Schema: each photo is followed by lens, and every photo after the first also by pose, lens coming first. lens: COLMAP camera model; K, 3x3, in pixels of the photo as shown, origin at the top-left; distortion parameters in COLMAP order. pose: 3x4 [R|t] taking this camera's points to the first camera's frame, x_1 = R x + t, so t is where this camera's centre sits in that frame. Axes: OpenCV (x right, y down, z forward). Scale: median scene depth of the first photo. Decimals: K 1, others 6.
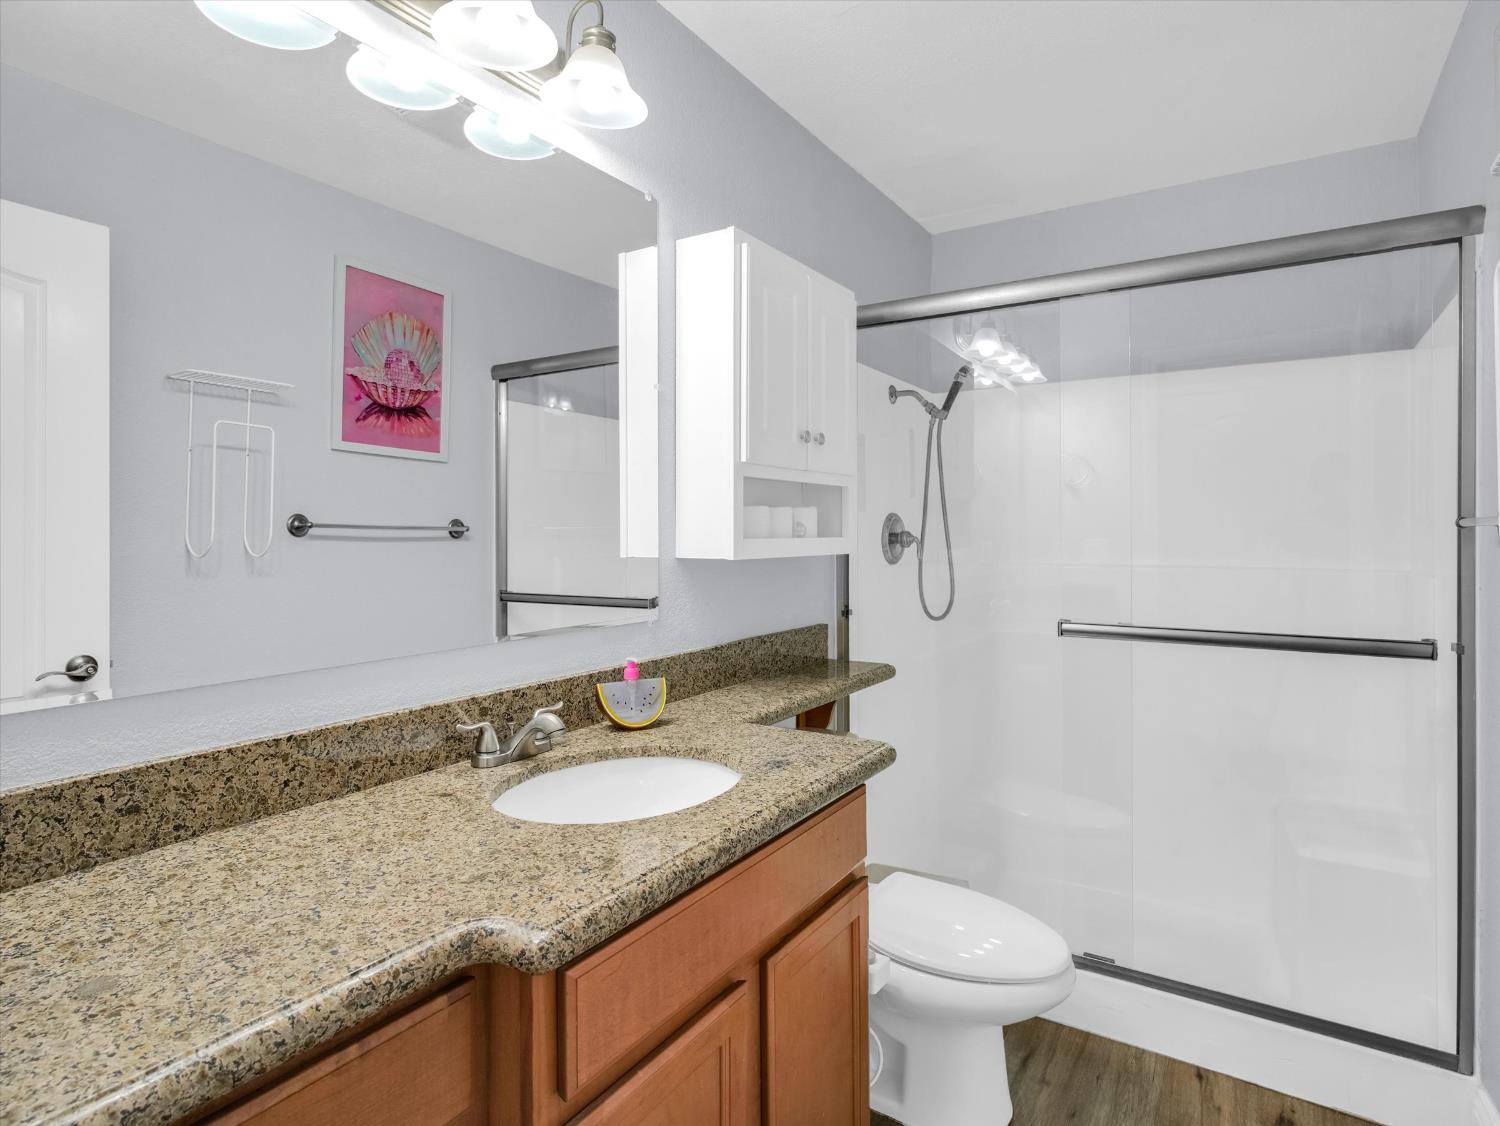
lens RADIAL K [[794.0, 0, 751.5], [0, 794.0, 554.5], [0, 0, 1]] dist [-0.002353, -0.000425]
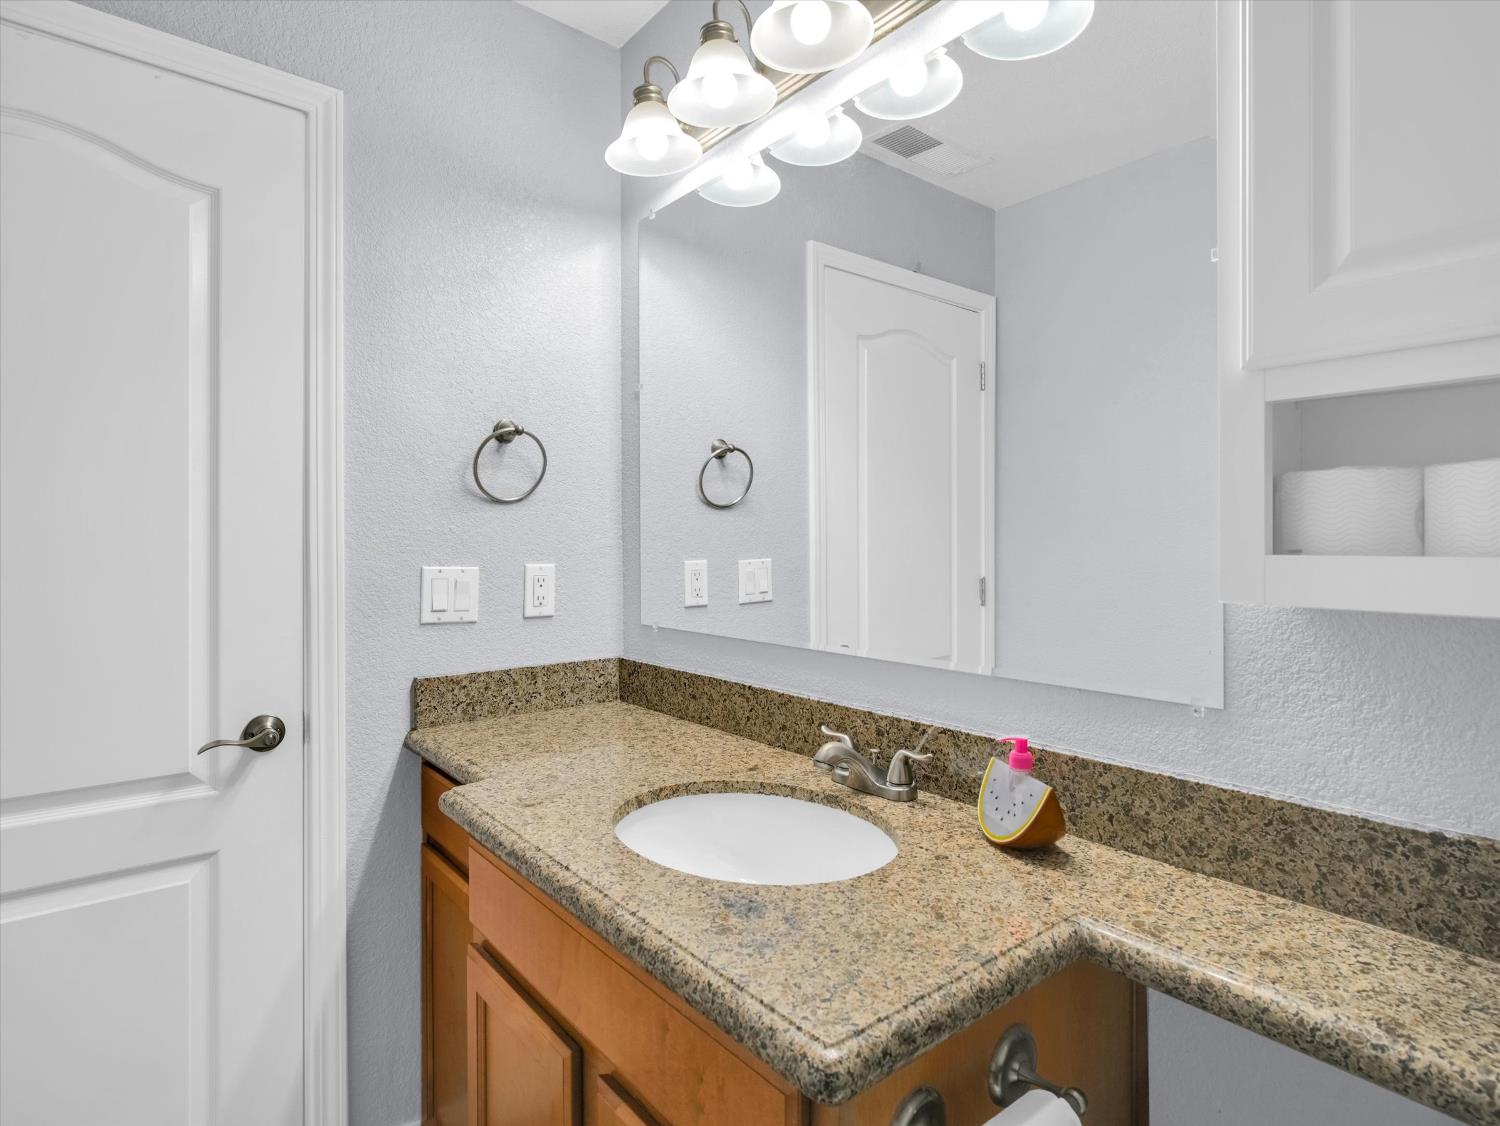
lens RADIAL K [[794.0, 0, 751.5], [0, 794.0, 554.5], [0, 0, 1]] dist [-0.002353, -0.000425]
pose [[-0.291428, 0.017189, -0.956438, 0.746287], [-0.025816, 0.999333, 0.025826, -0.037162], [0.956244, 0.032218, -0.290789, 1.403081]]
